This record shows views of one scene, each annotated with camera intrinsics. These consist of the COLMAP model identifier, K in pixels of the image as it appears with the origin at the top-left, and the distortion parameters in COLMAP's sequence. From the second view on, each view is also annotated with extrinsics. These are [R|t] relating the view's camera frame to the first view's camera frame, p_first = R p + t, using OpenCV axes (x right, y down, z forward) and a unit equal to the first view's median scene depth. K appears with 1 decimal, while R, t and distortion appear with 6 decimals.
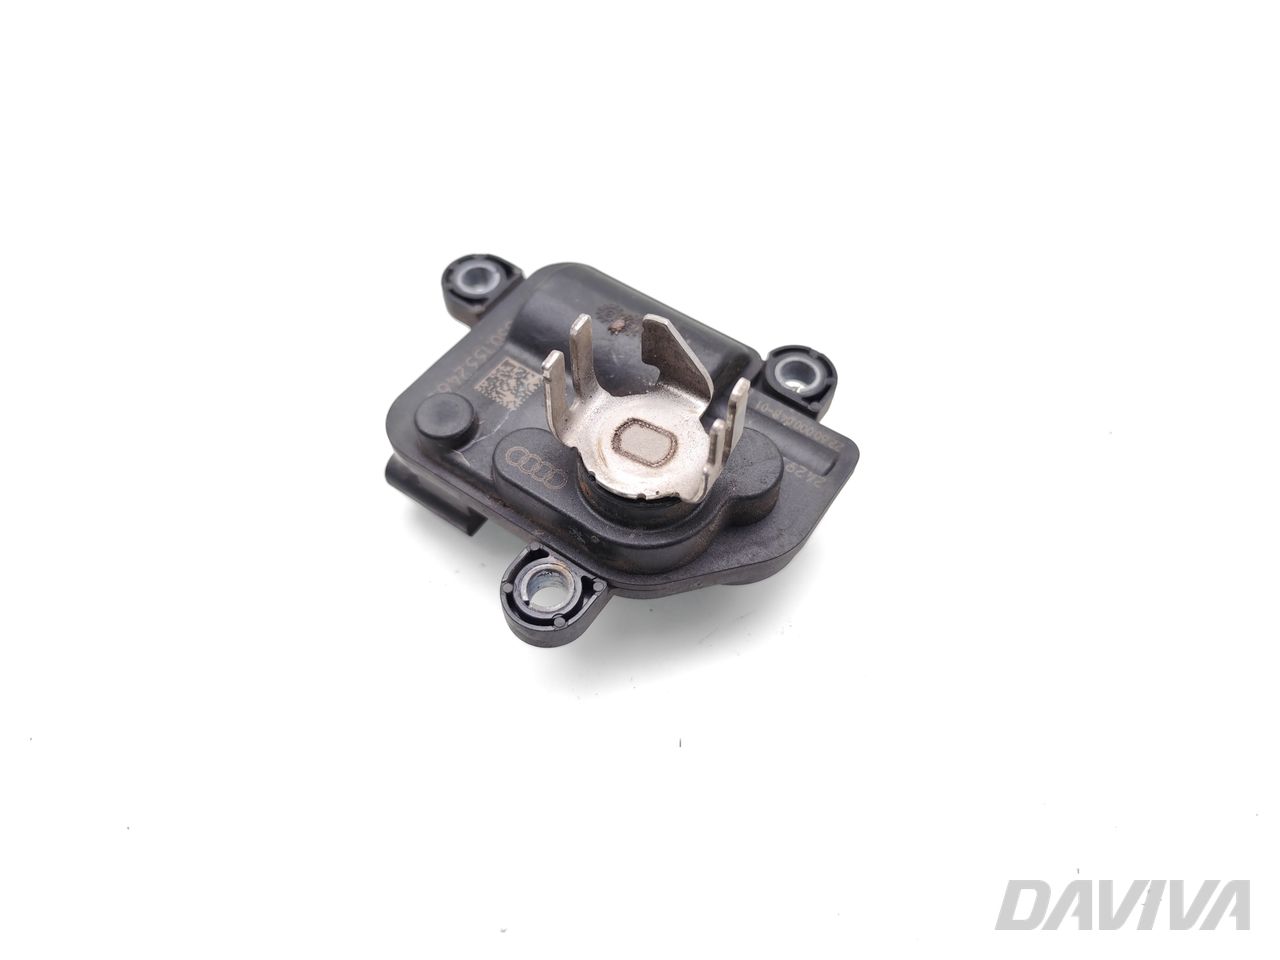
lens RADIAL K [[932.1, 0, 640.0], [0, 932.1, 480.0], [0, 0, 1]] dist [0.000523, -0.000037]
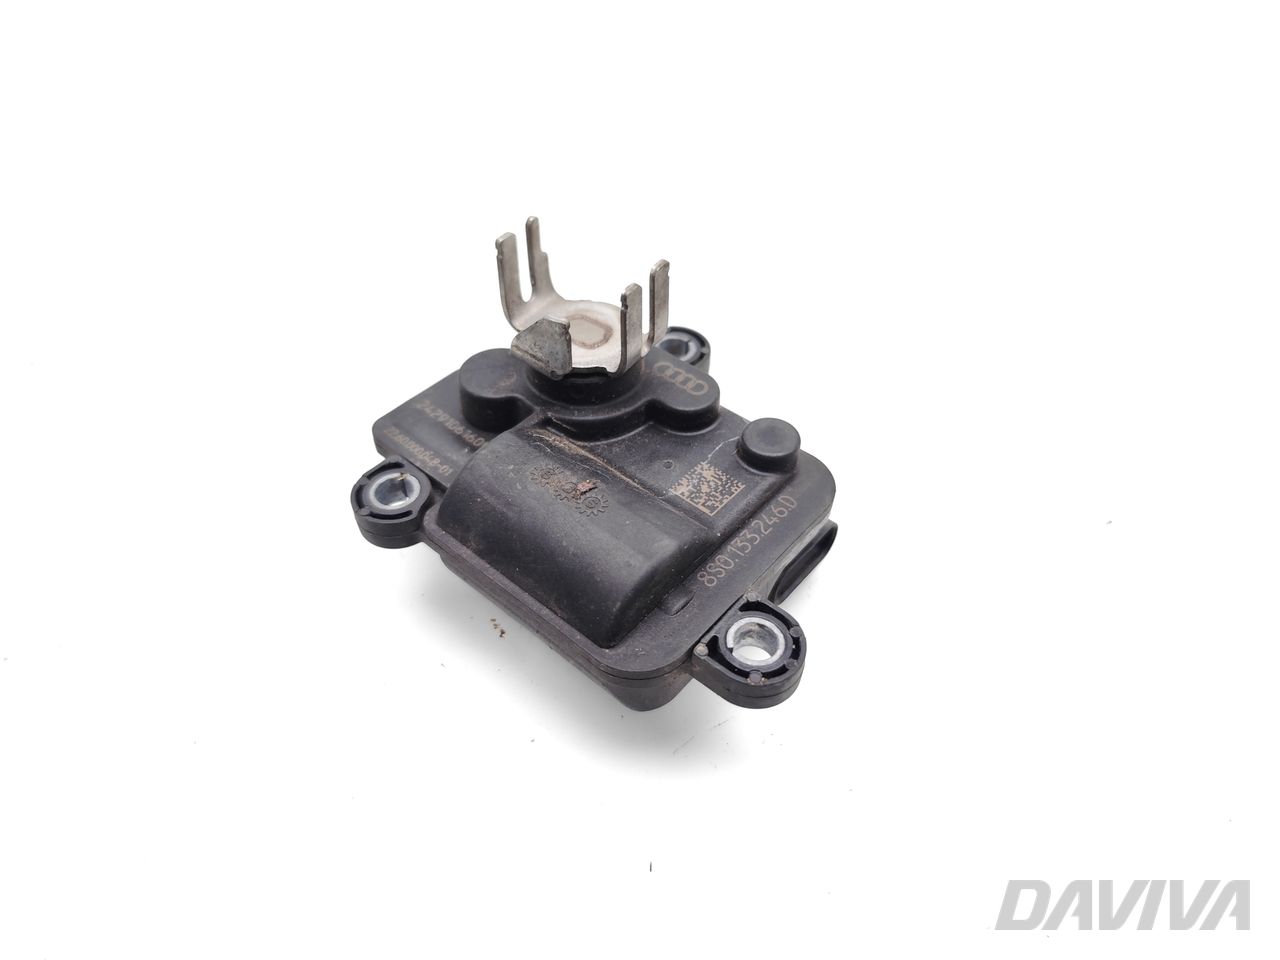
lens RADIAL K [[932.1, 0, 640.0], [0, 932.1, 480.0], [0, 0, 1]] dist [0.000523, -0.000037]
pose [[-0.994117, -0.095347, 0.051392, -0.119994], [0.068841, -0.189862, 0.979394, -1.025721], [-0.083625, 0.977170, 0.195309, 0.819111]]
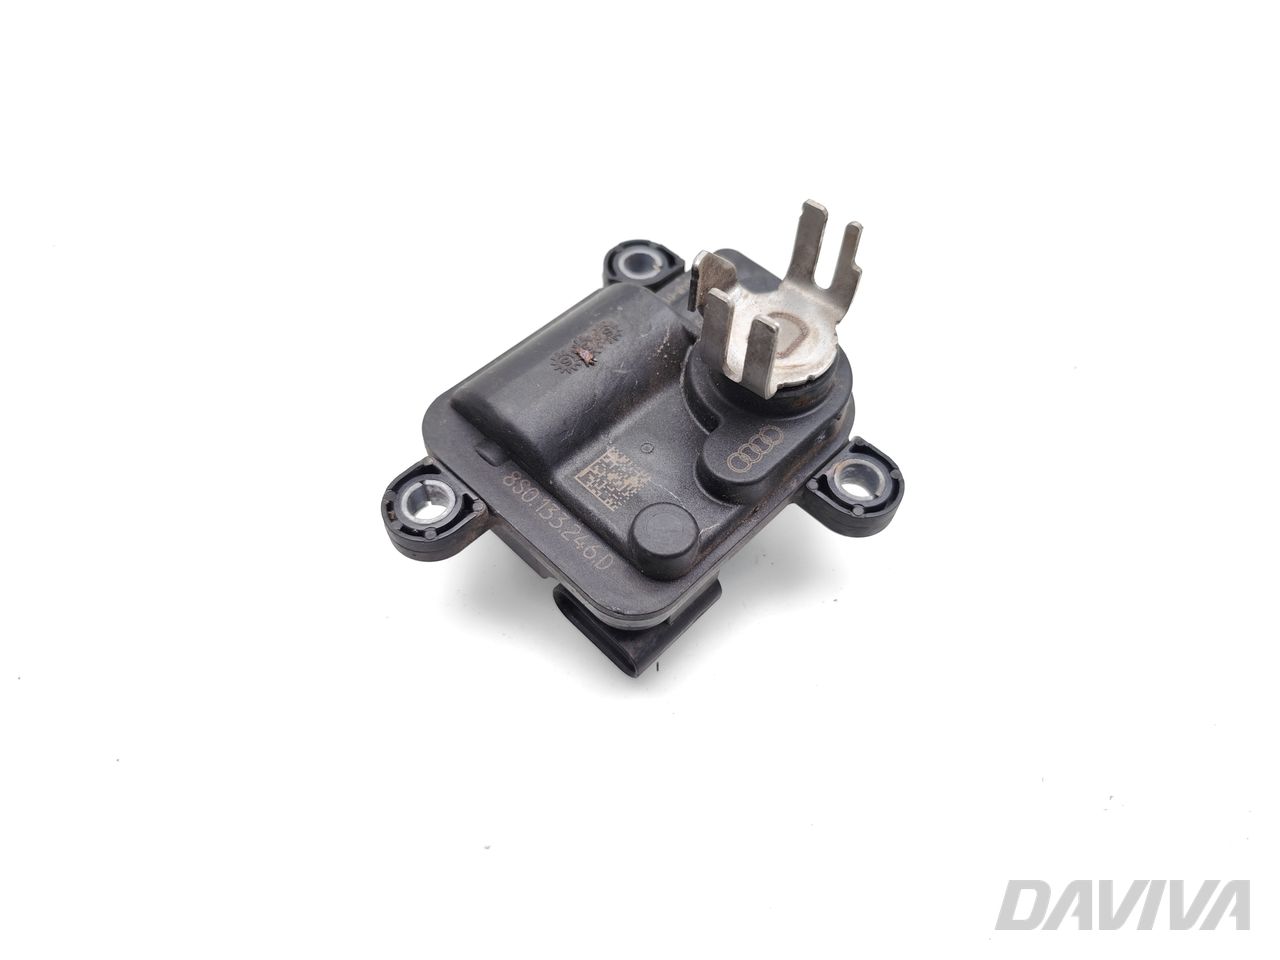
lens RADIAL K [[932.1, 0, 640.0], [0, 932.1, 480.0], [0, 0, 1]] dist [0.000523, -0.000037]
pose [[0.174286, -0.819732, 0.545586, -0.632186], [0.806178, 0.436935, 0.398955, -0.444744], [-0.565422, 0.370307, 0.737001, 0.320882]]
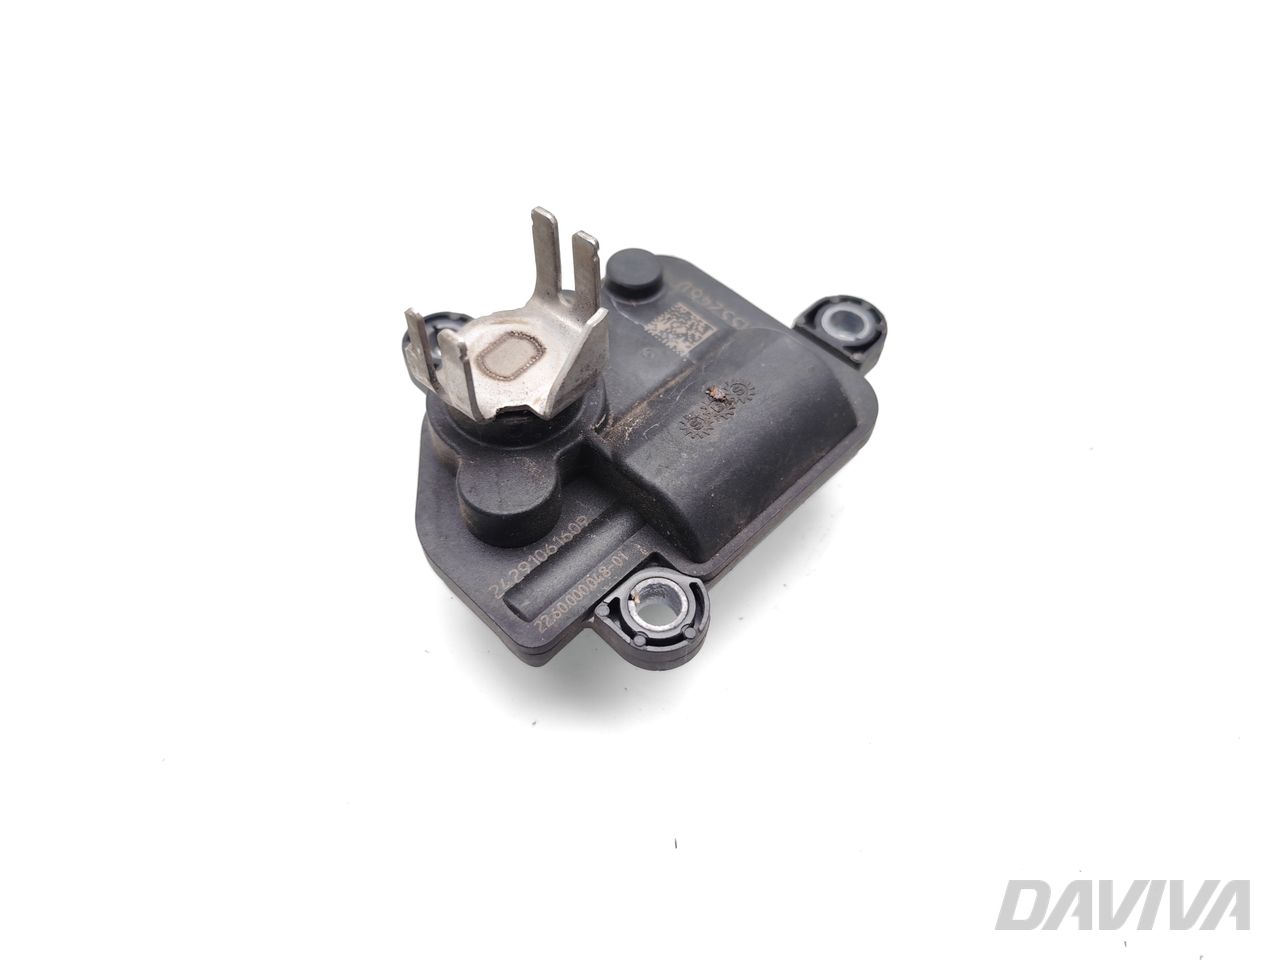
lens RADIAL K [[932.1, 0, 640.0], [0, 932.1, 480.0], [0, 0, 1]] dist [0.000523, -0.000037]
pose [[-0.171694, 0.784385, -0.596038, 0.569553], [-0.824848, 0.216350, 0.522320, -0.542122], [0.538653, 0.581320, 0.609853, 0.481248]]
